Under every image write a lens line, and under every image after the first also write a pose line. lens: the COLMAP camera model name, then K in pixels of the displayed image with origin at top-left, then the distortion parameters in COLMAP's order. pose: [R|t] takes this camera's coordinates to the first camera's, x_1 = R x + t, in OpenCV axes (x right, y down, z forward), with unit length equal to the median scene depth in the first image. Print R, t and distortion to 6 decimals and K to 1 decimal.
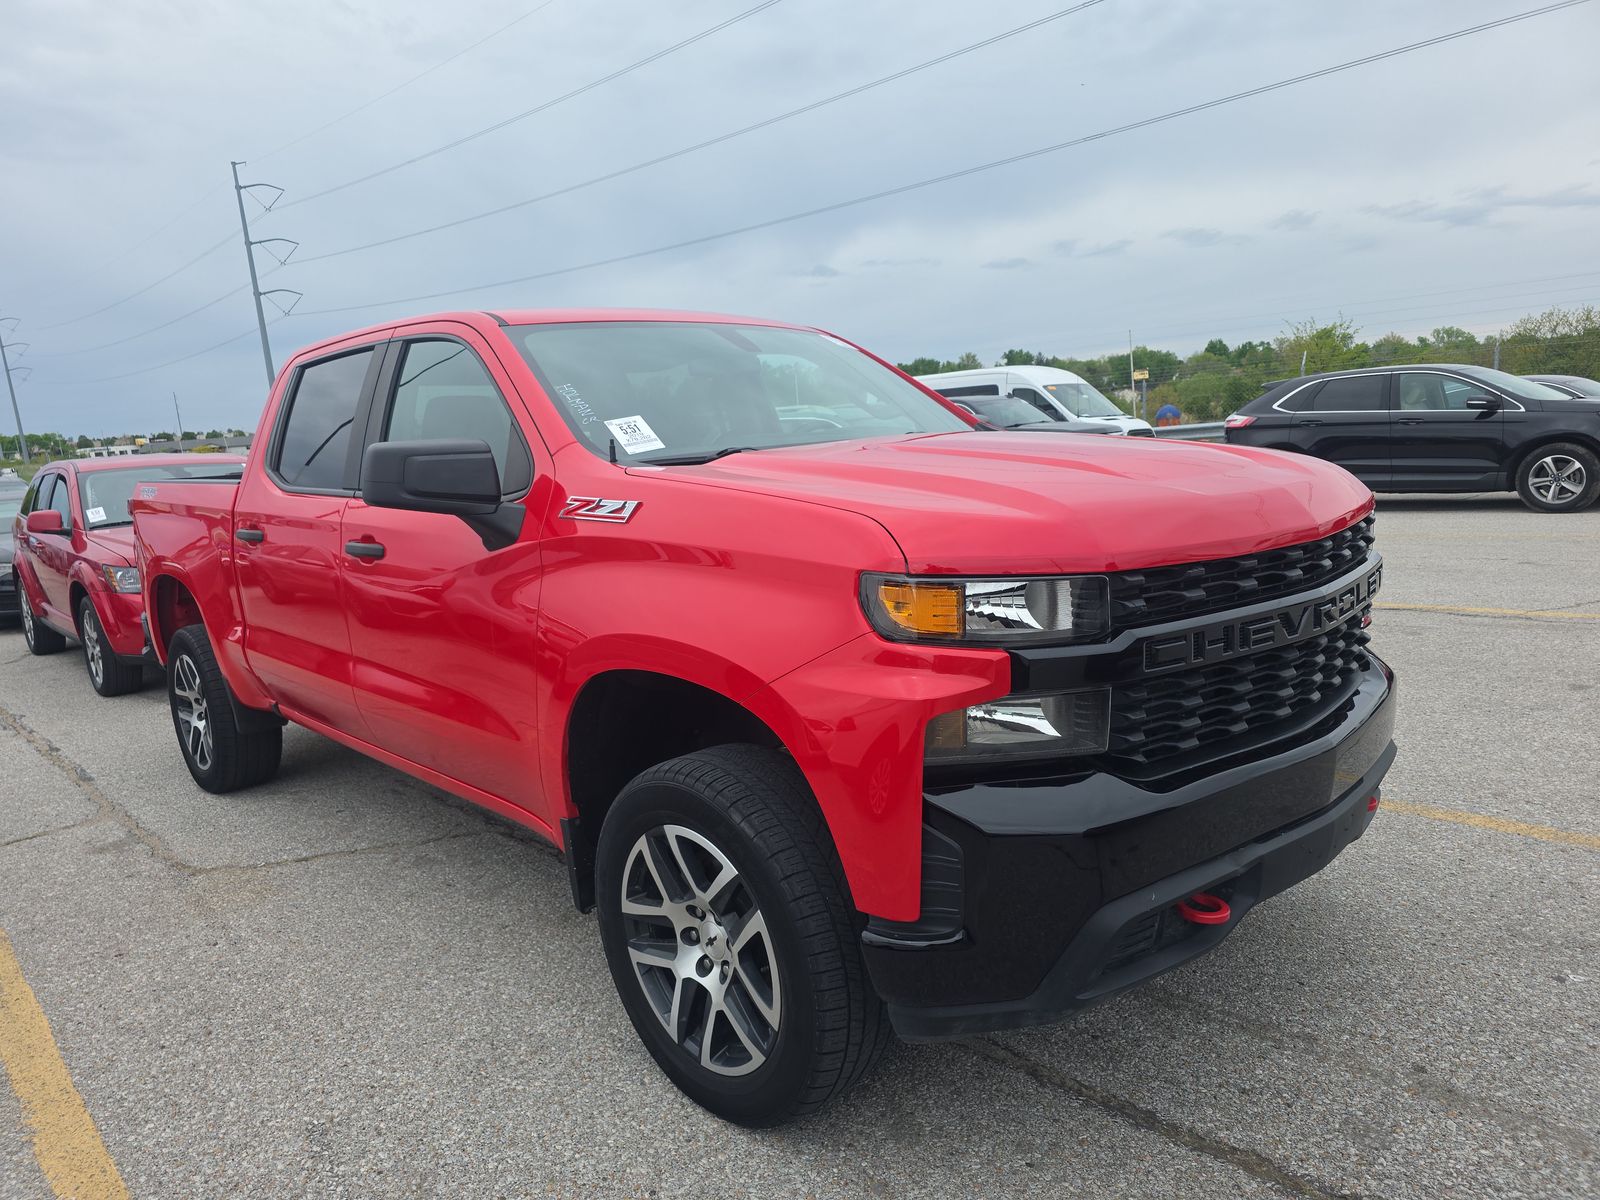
lens RADIAL K [[1158.1, 0, 831.7], [0, 1158.1, 567.0], [0, 0, 1]] dist [0.083816, -0.097447]
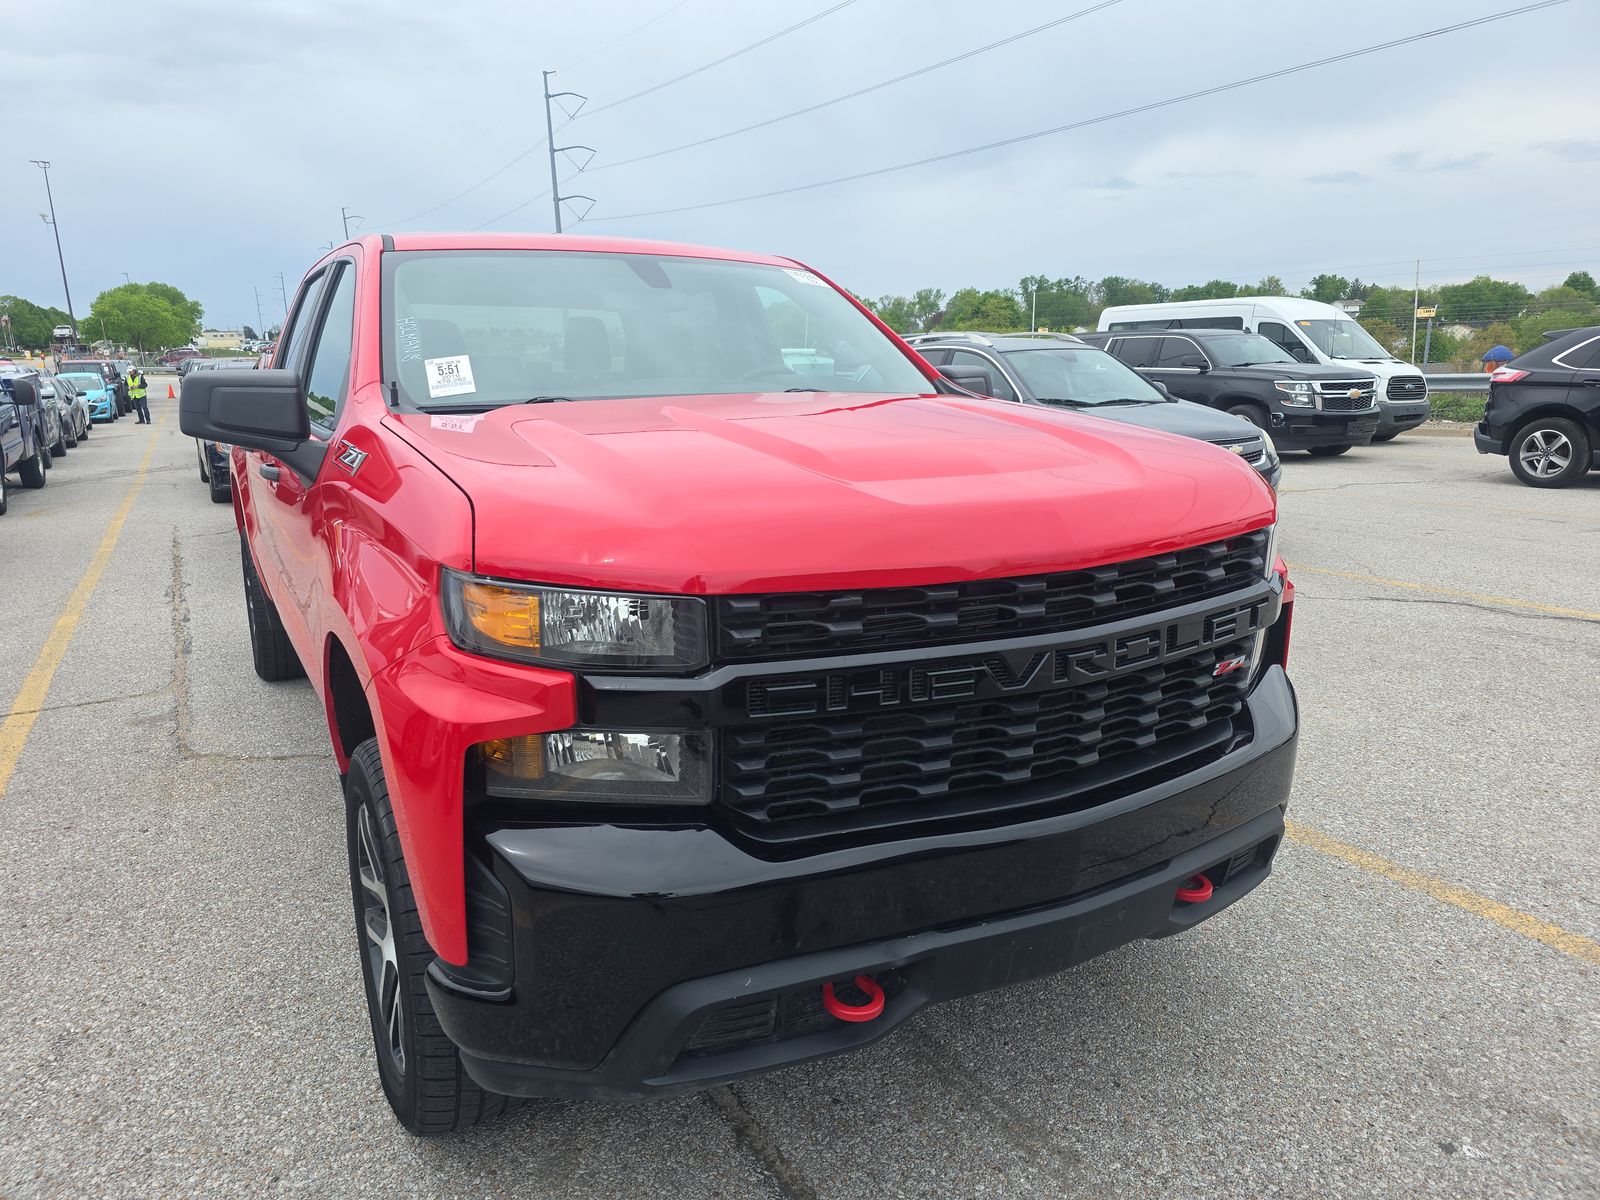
lens RADIAL K [[1158.1, 0, 831.7], [0, 1158.1, 567.0], [0, 0, 1]] dist [0.083816, -0.097447]
pose [[0.965263, 0.097080, -0.242577, 0.232200], [-0.079664, 0.993556, 0.080627, -0.039129], [0.248841, -0.058502, 0.966776, 0.102688]]
